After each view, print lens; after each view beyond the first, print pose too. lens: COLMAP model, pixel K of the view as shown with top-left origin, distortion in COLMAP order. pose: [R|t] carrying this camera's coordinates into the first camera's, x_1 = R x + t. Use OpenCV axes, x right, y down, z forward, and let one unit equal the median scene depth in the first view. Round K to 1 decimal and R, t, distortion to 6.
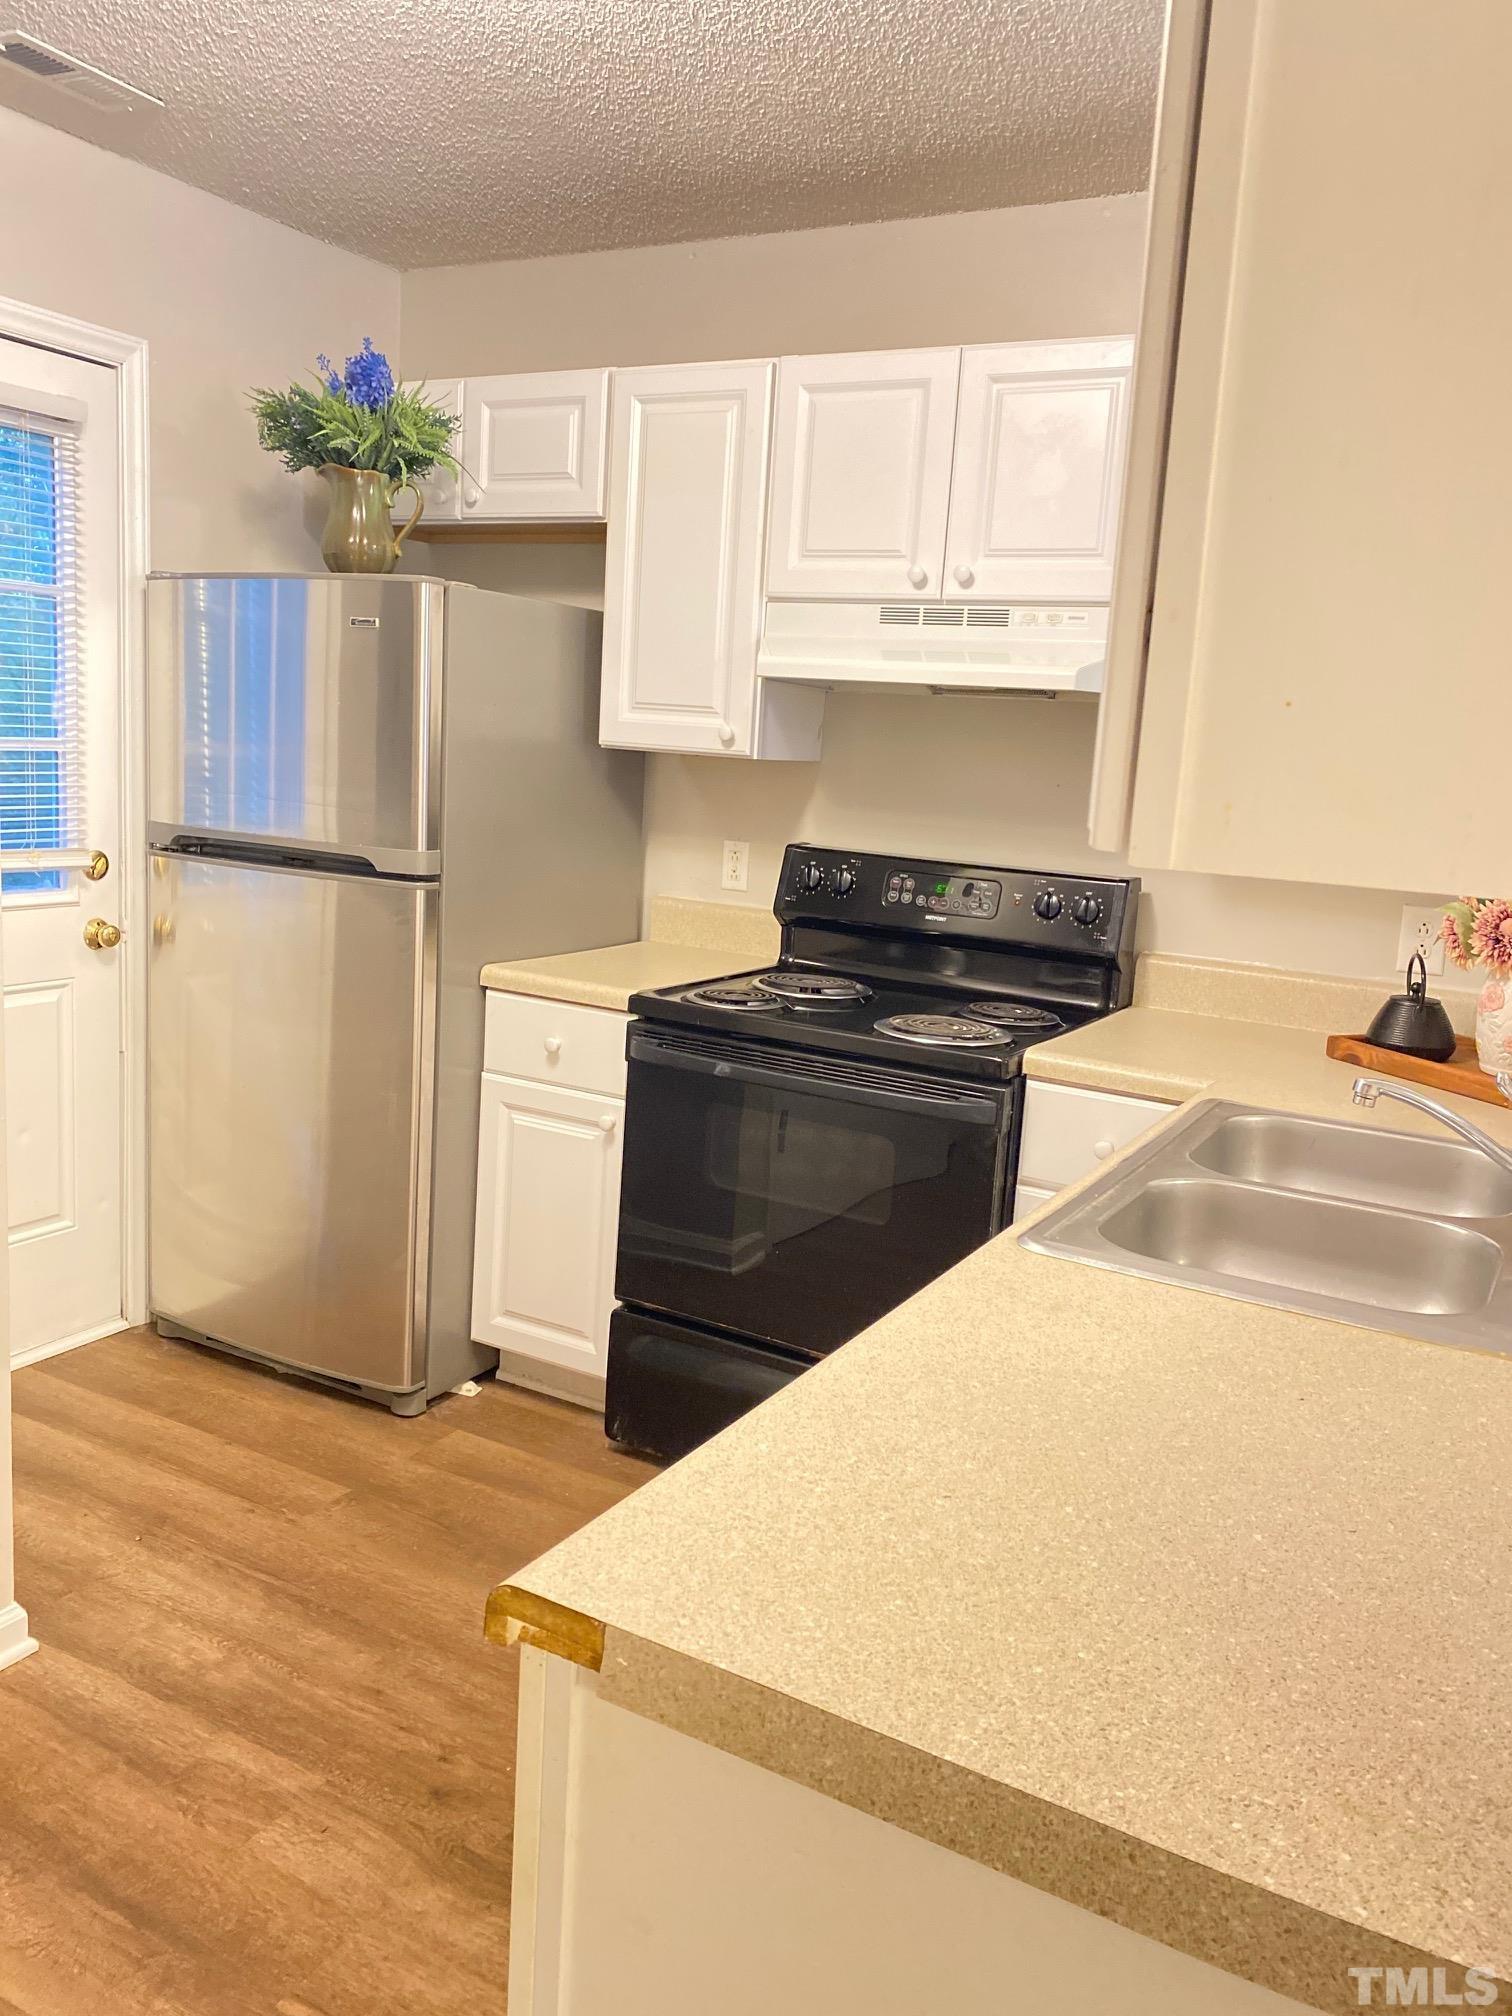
lens RADIAL K [[1546.6, 0, 766.0], [0, 1546.6, 971.6], [0, 0, 1]] dist [0.068481, -0.060178]
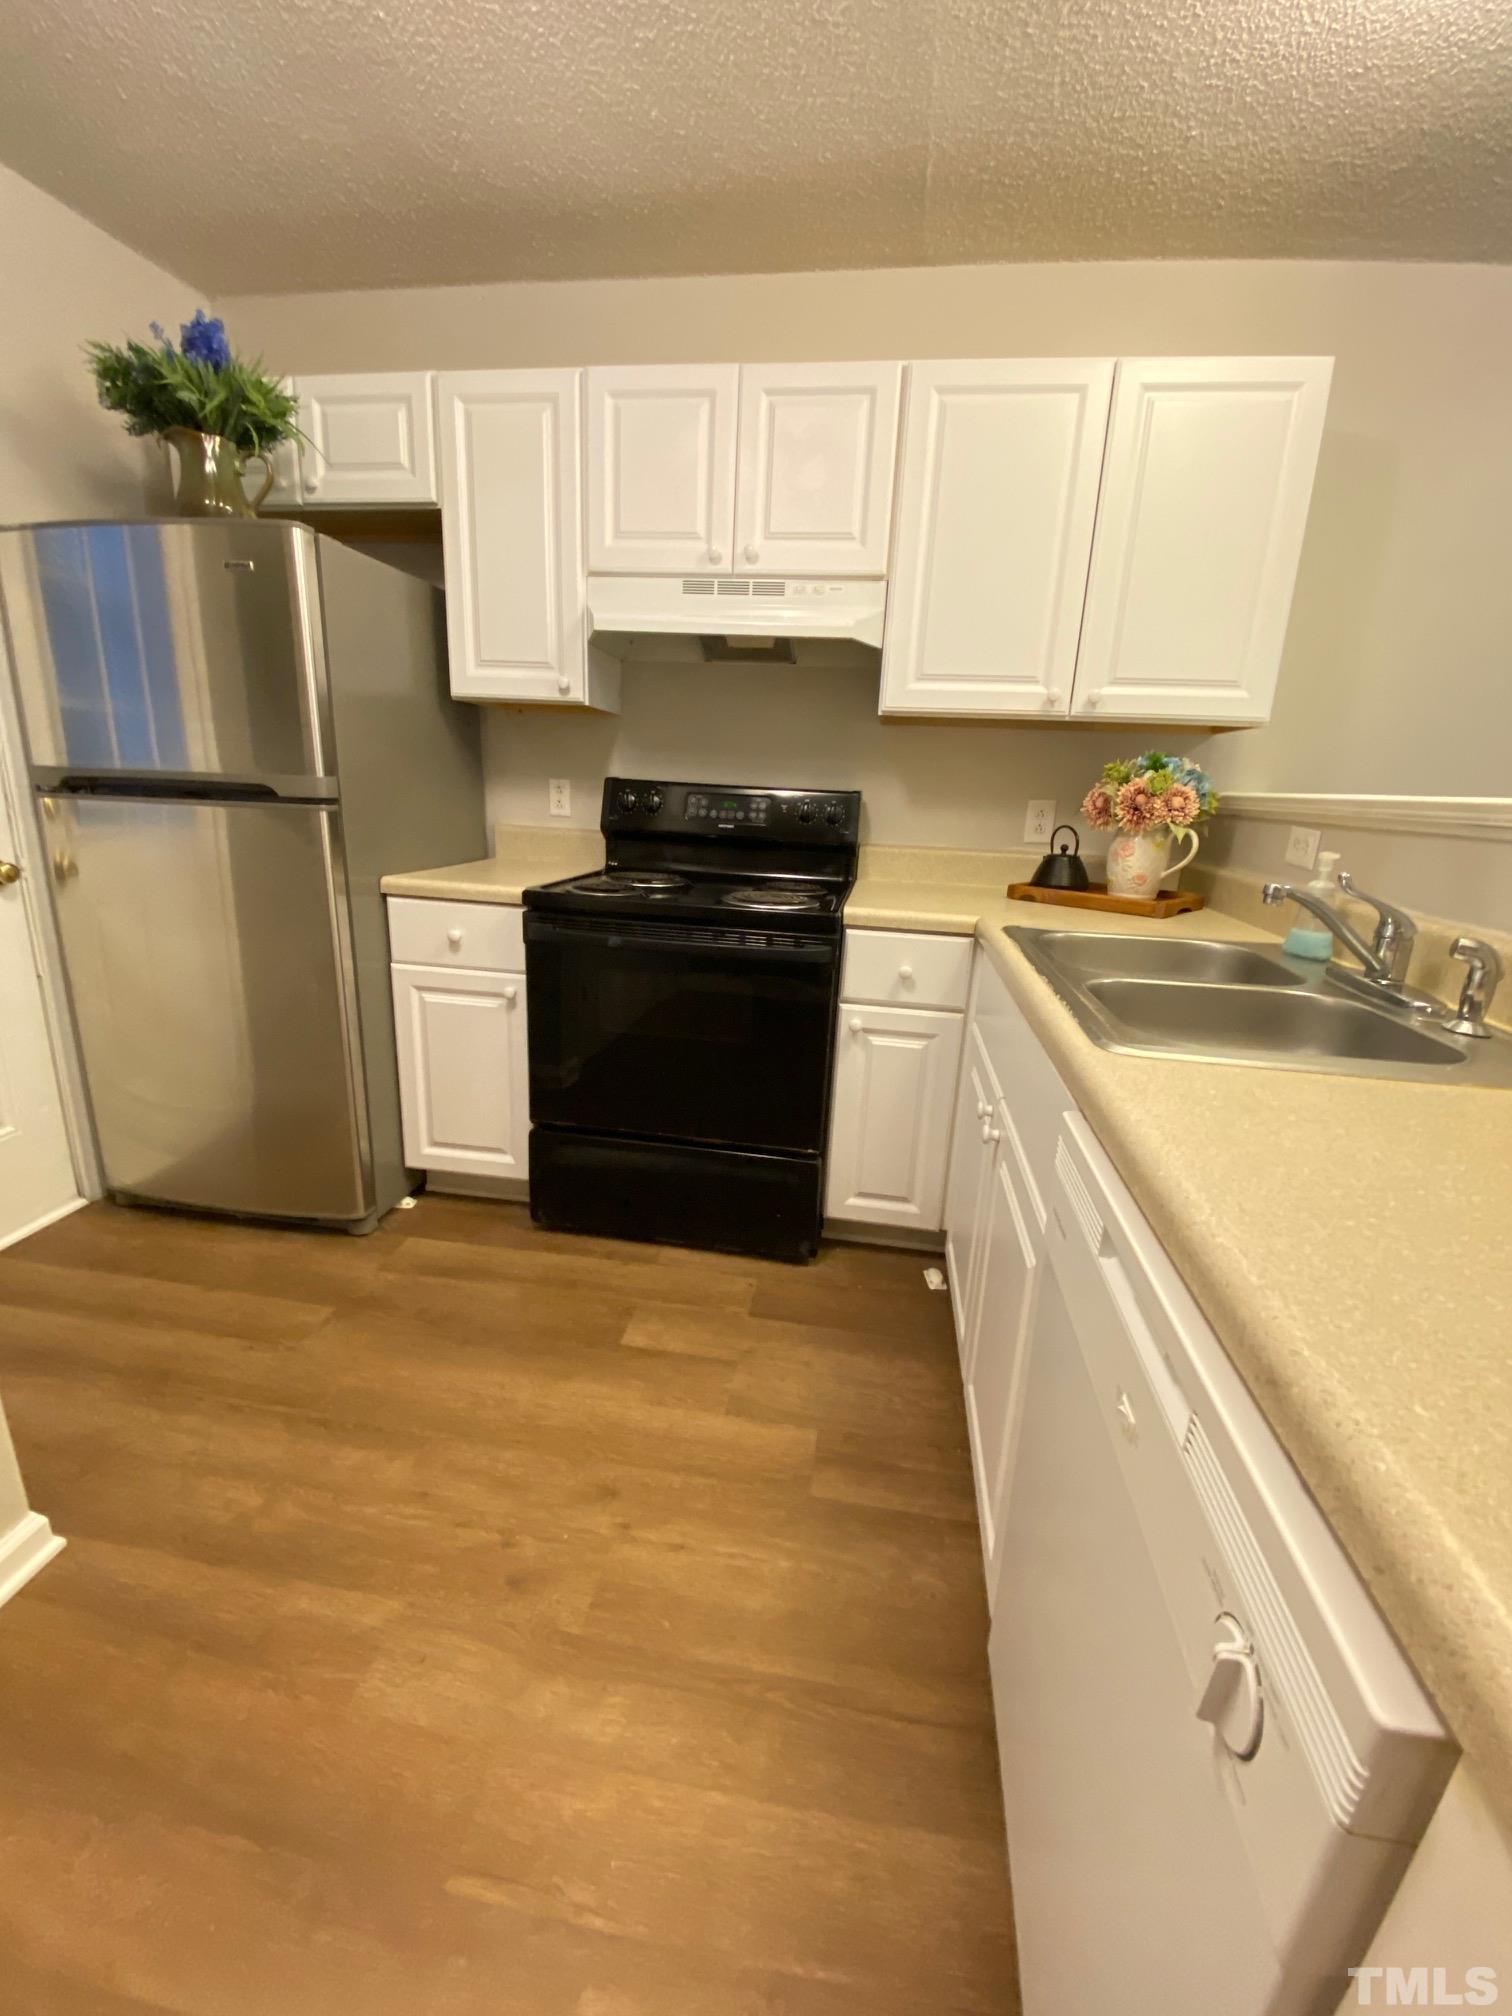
lens RADIAL K [[813.3, 0, 753.0], [0, 813.3, 999.4], [0, 0, 1]] dist [0.020391, -0.019565]
pose [[0.939237, -0.108305, 0.325736, -0.130341], [0.067435, 0.988647, 0.134273, 0.025530], [-0.336580, -0.104148, 0.935878, 0.290852]]
